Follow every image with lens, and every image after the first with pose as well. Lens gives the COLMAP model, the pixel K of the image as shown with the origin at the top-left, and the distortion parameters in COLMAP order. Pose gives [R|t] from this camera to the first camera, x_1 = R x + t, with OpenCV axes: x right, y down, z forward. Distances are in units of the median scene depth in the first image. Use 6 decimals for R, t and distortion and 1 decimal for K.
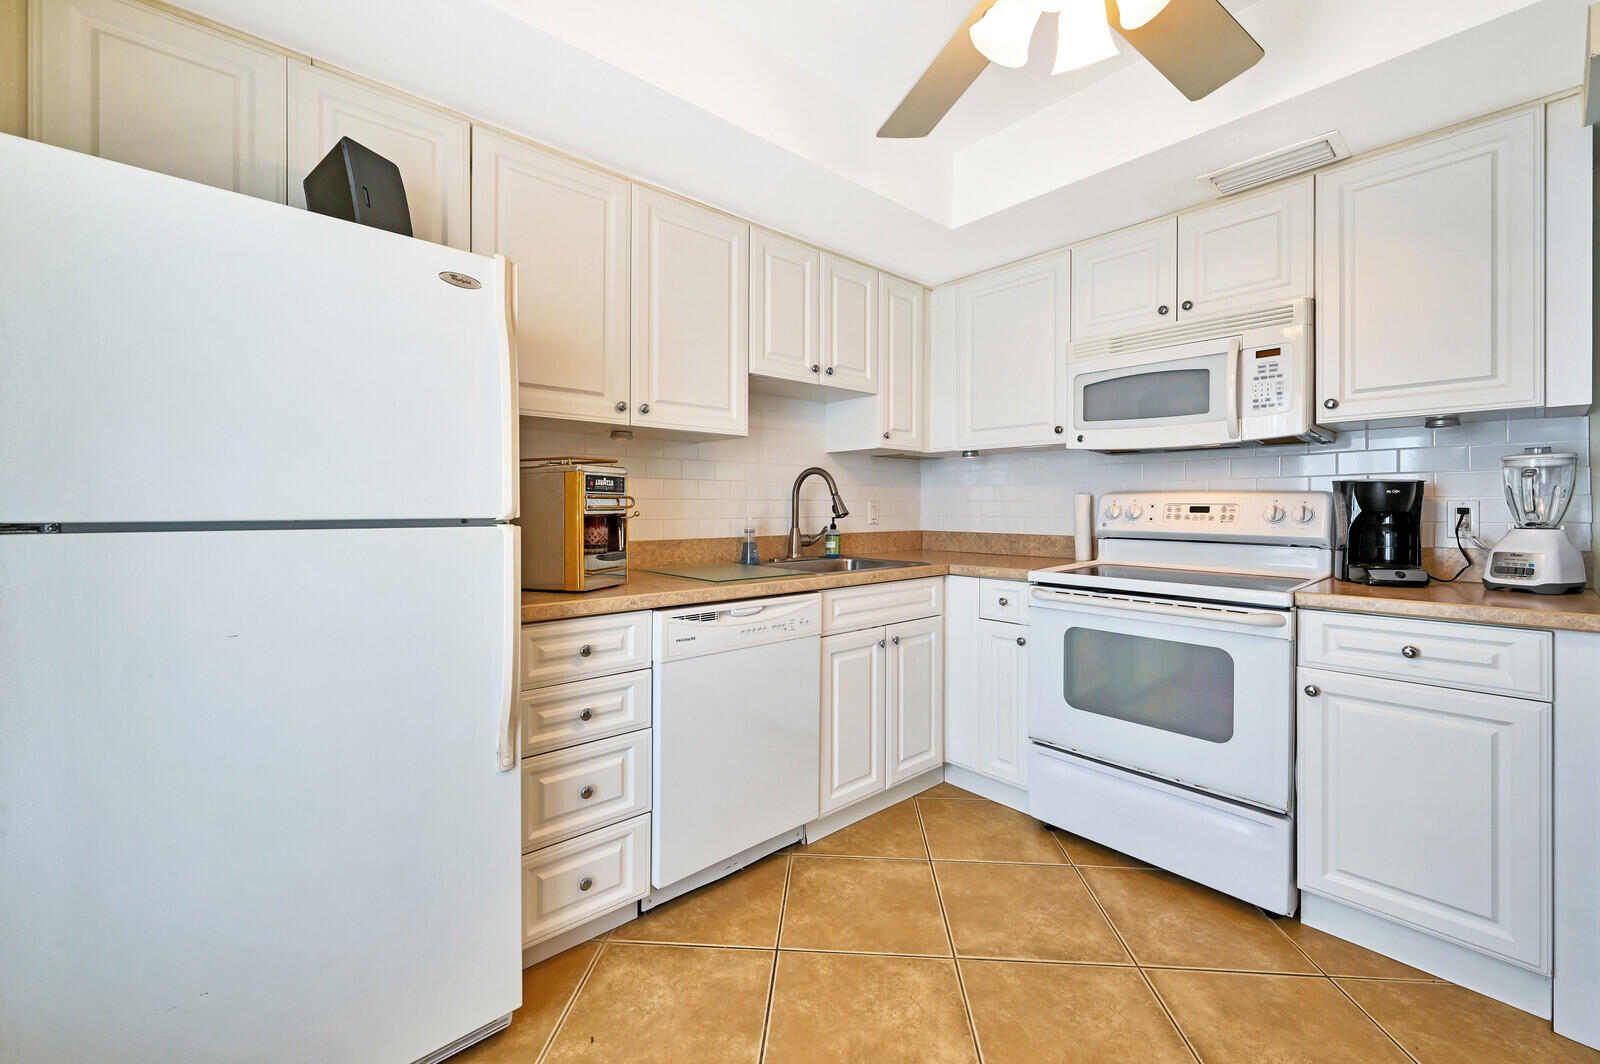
lens RADIAL K [[637.3, 0, 799.8], [0, 637.3, 509.3], [0, 0, 1]] dist [-0.001105, 0.000480]
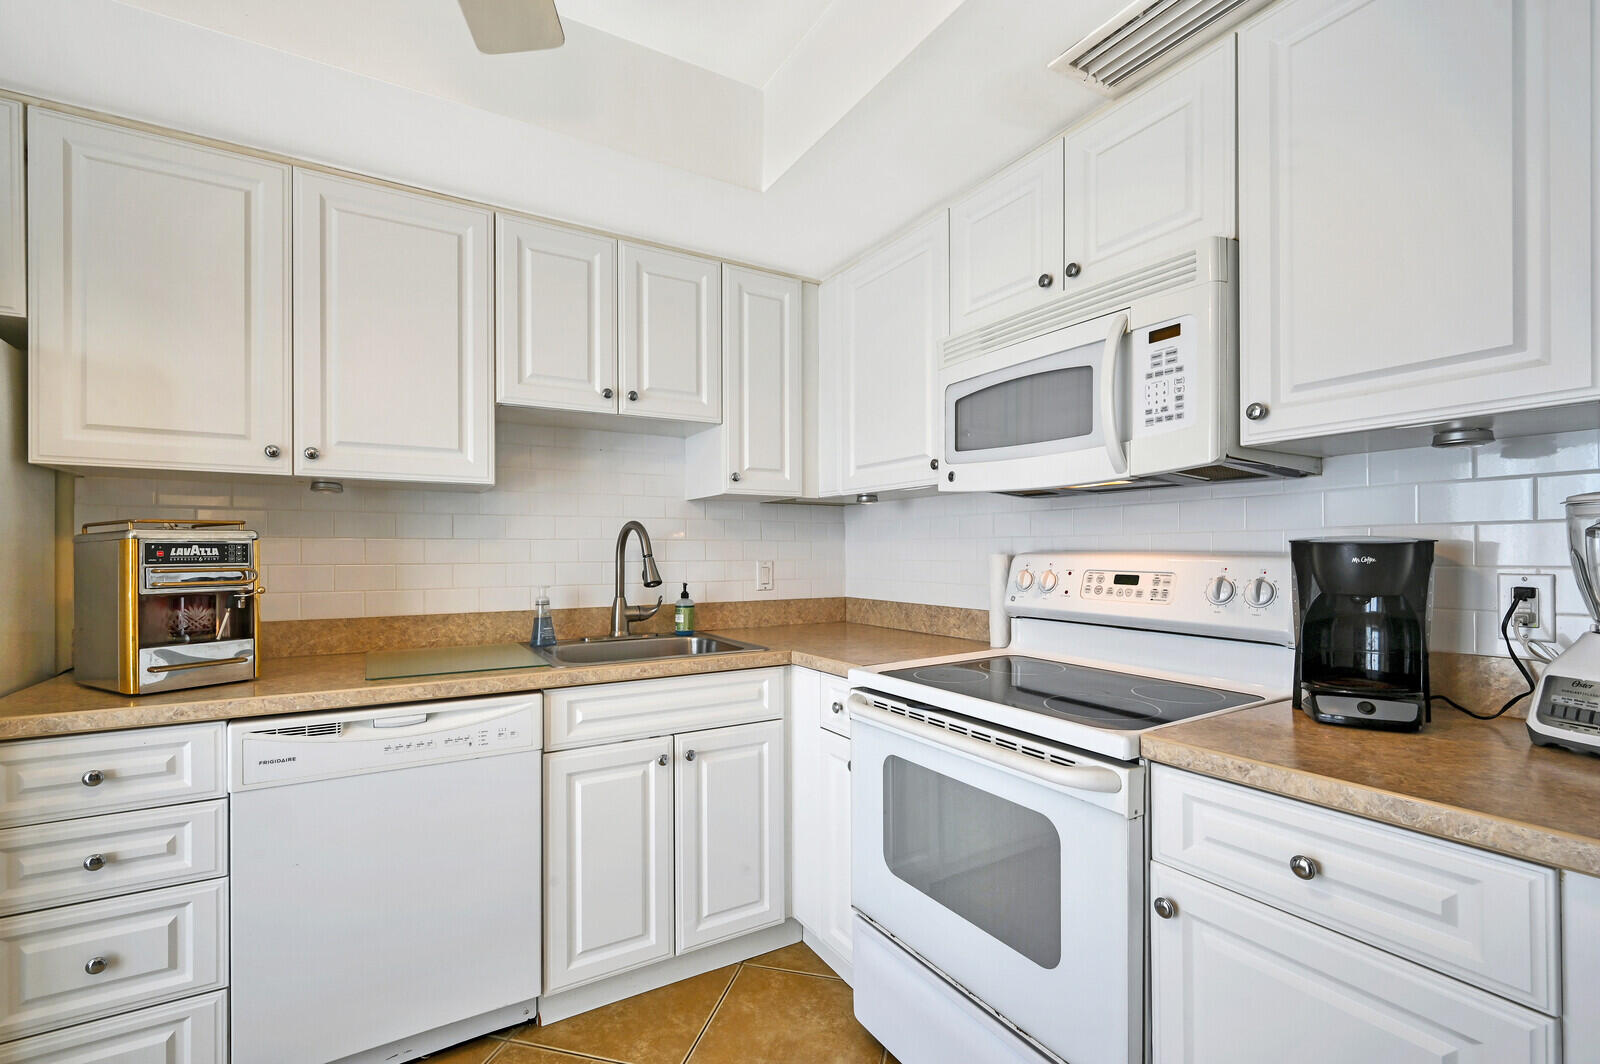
lens RADIAL K [[699.1, 0, 797.7], [0, 699.1, 554.9], [0, 0, 1]] dist [-0.000268, 0.001065]
pose [[0.983002, -0.003096, -0.183570, 0.492405], [0.003081, 0.999995, -0.000364, -0.030577], [0.183571, -0.000208, 0.983006, 0.260217]]
